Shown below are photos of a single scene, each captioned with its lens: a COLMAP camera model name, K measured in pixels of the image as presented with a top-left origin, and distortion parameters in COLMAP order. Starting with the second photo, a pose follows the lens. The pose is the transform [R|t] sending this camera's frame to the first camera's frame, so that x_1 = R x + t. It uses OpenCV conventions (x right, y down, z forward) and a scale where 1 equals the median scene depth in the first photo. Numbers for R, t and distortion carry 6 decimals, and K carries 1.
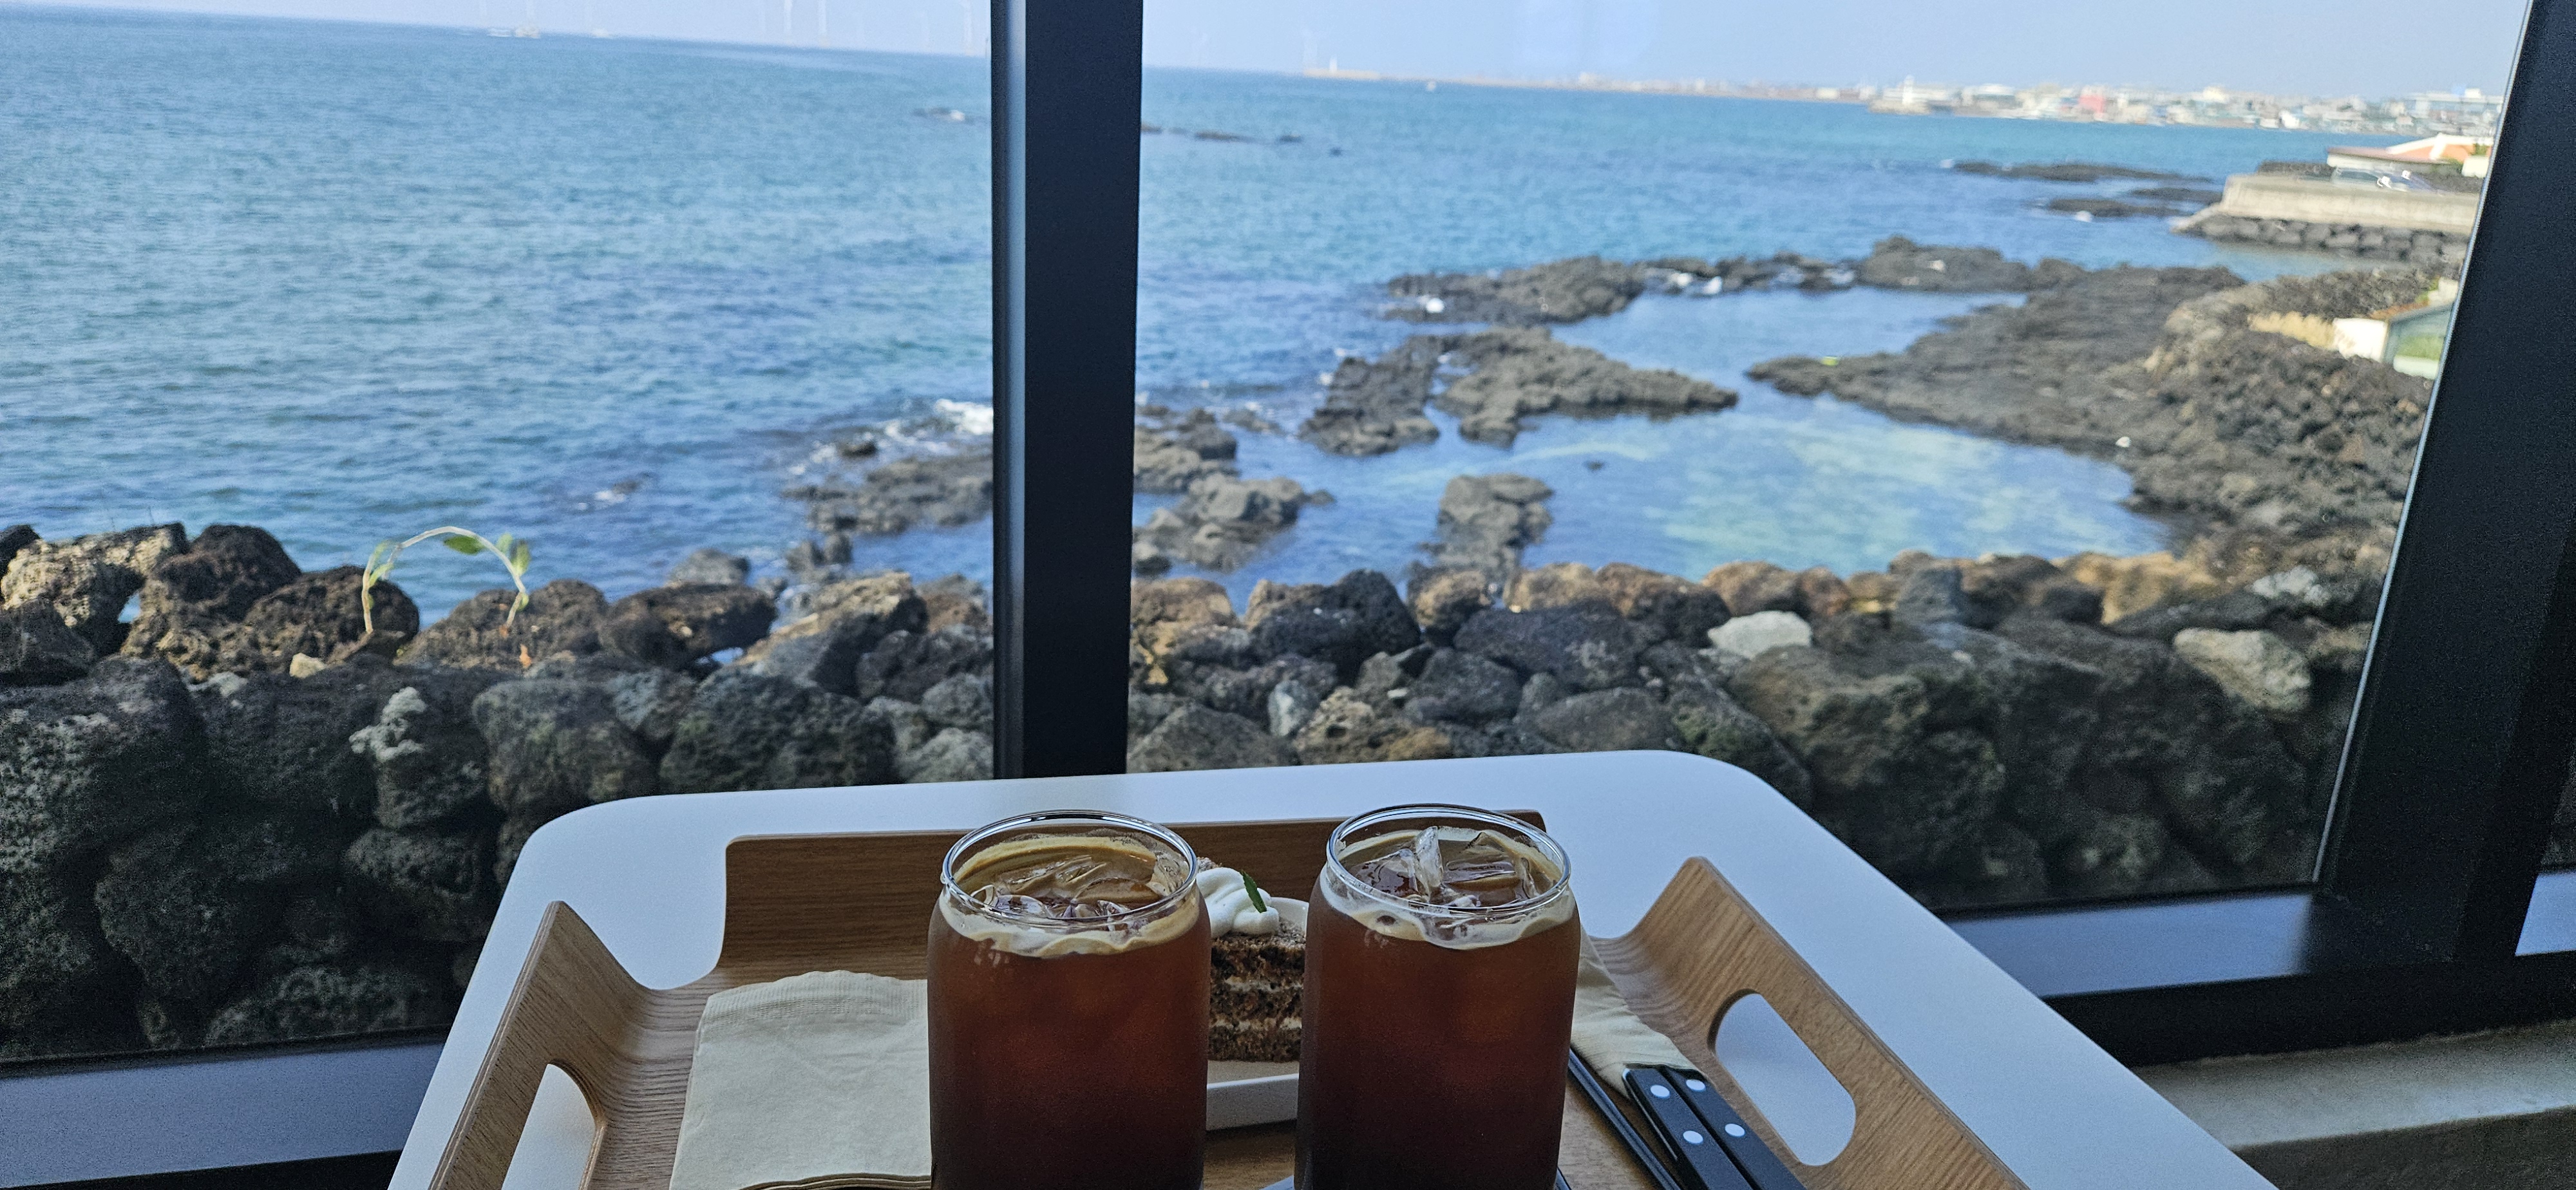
lens RADIAL K [[1661.8, 0, 1290.2], [0, 1661.8, 593.3], [0, 0, 1]] dist [0.047507, -0.019061]
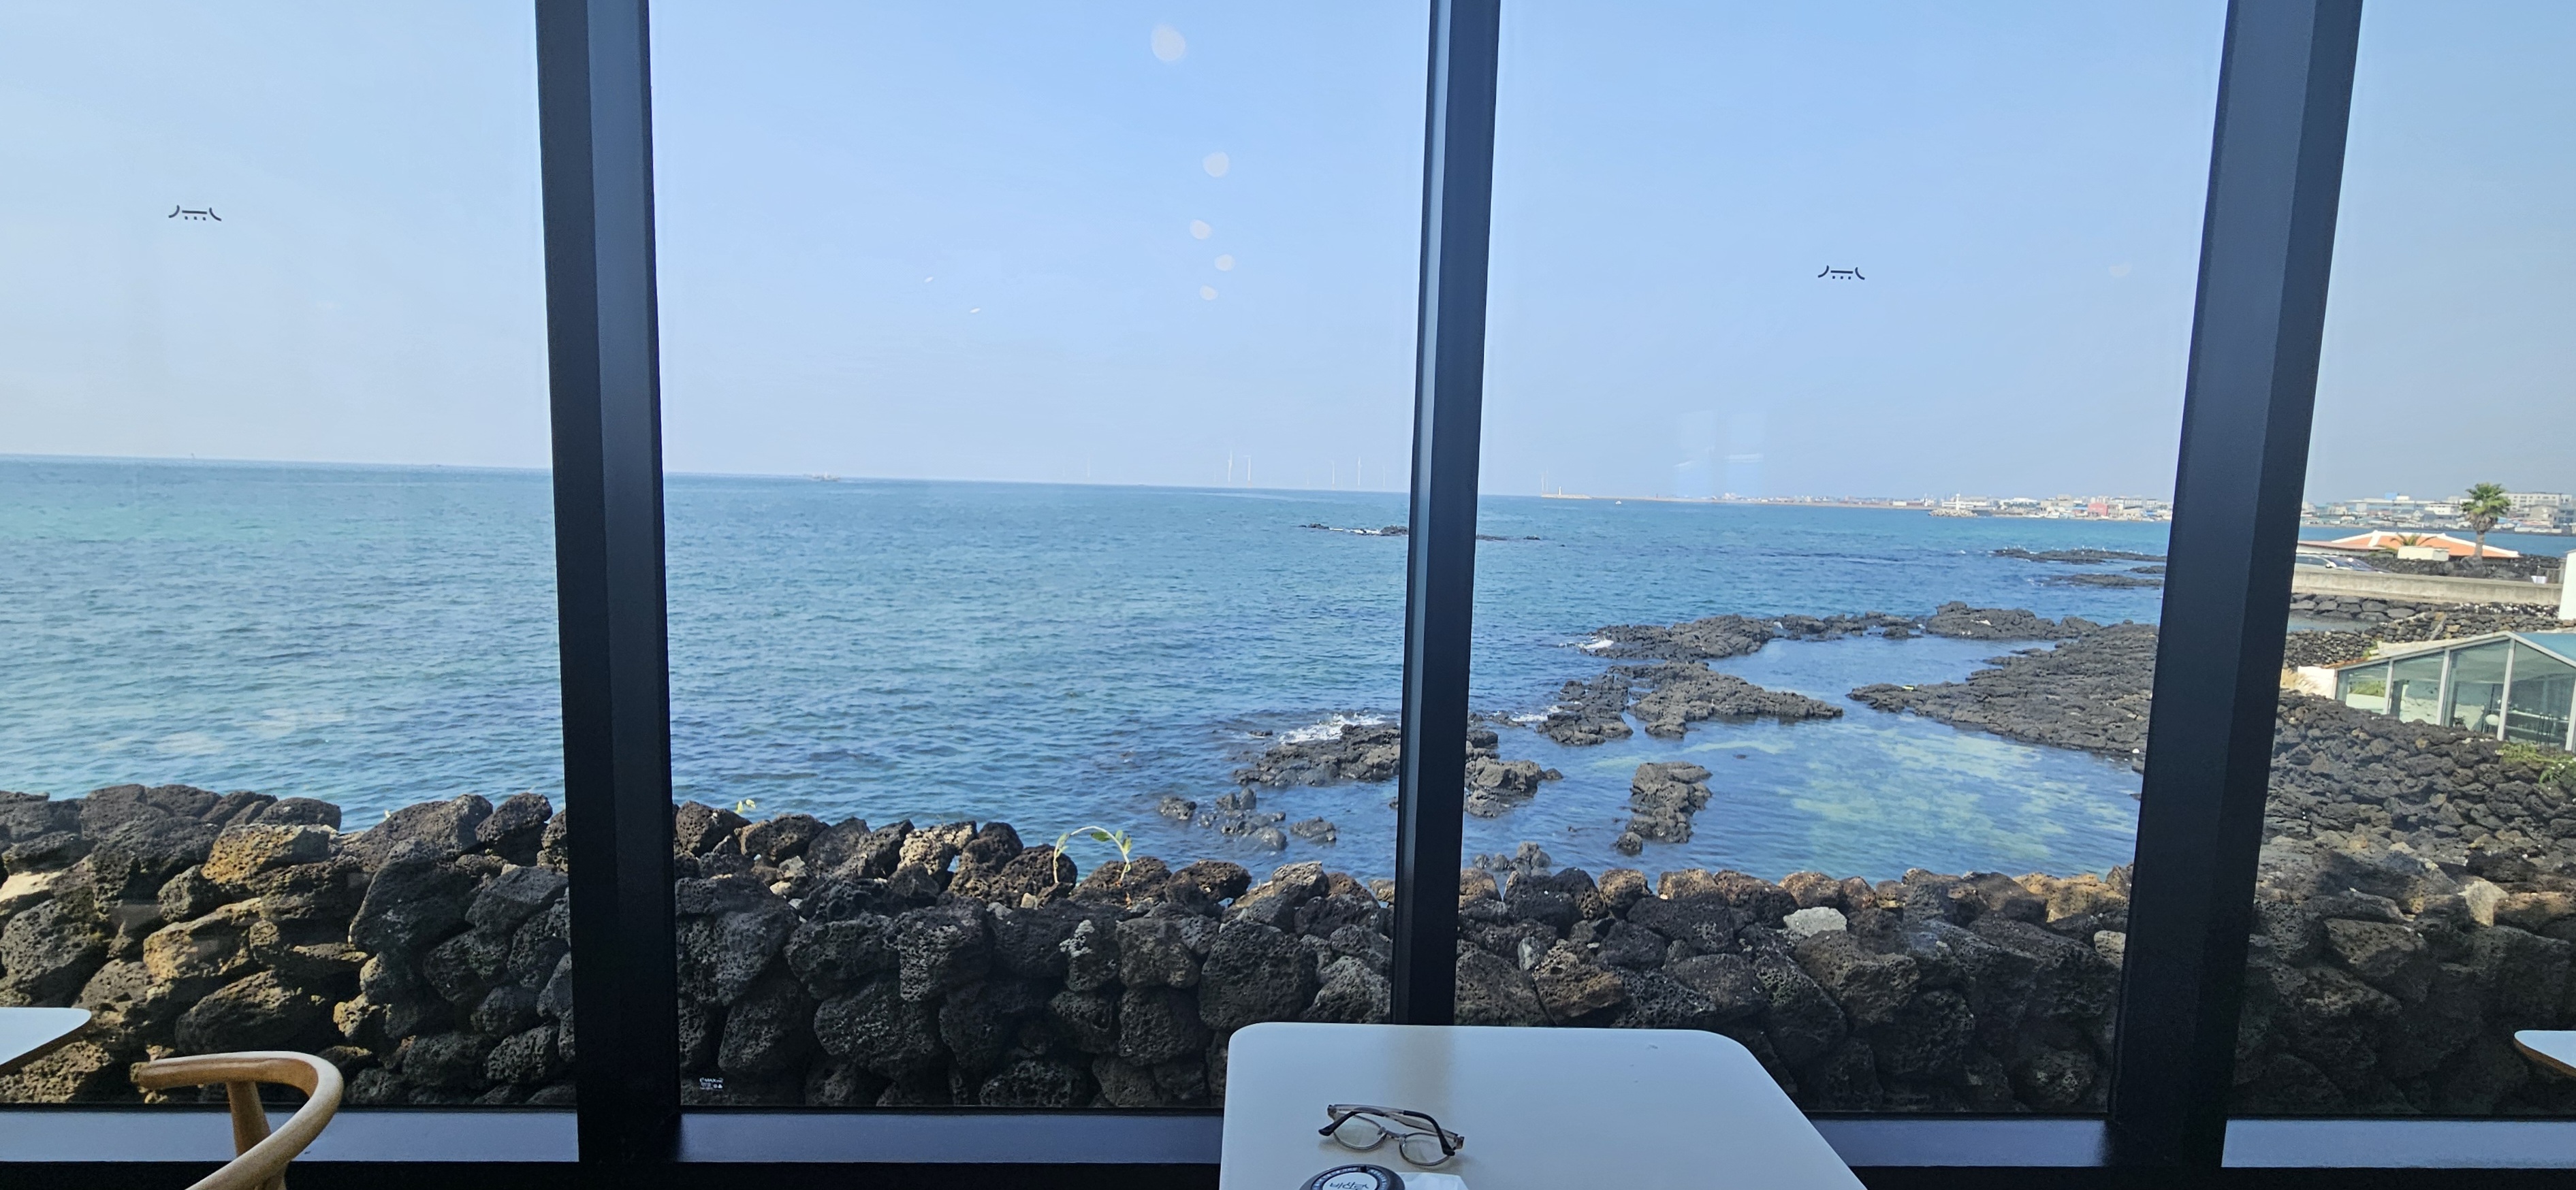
lens RADIAL K [[1111.4, 0, 1309.7], [0, 1111.4, 597.0], [0, 0, 1]] dist [0.001016, 0.000524]
pose [[0.980516, 0.002177, -0.196426, 0.001250], [-0.039747, 0.981454, -0.187532, -0.064358], [0.192375, 0.191686, 0.962418, -0.236107]]
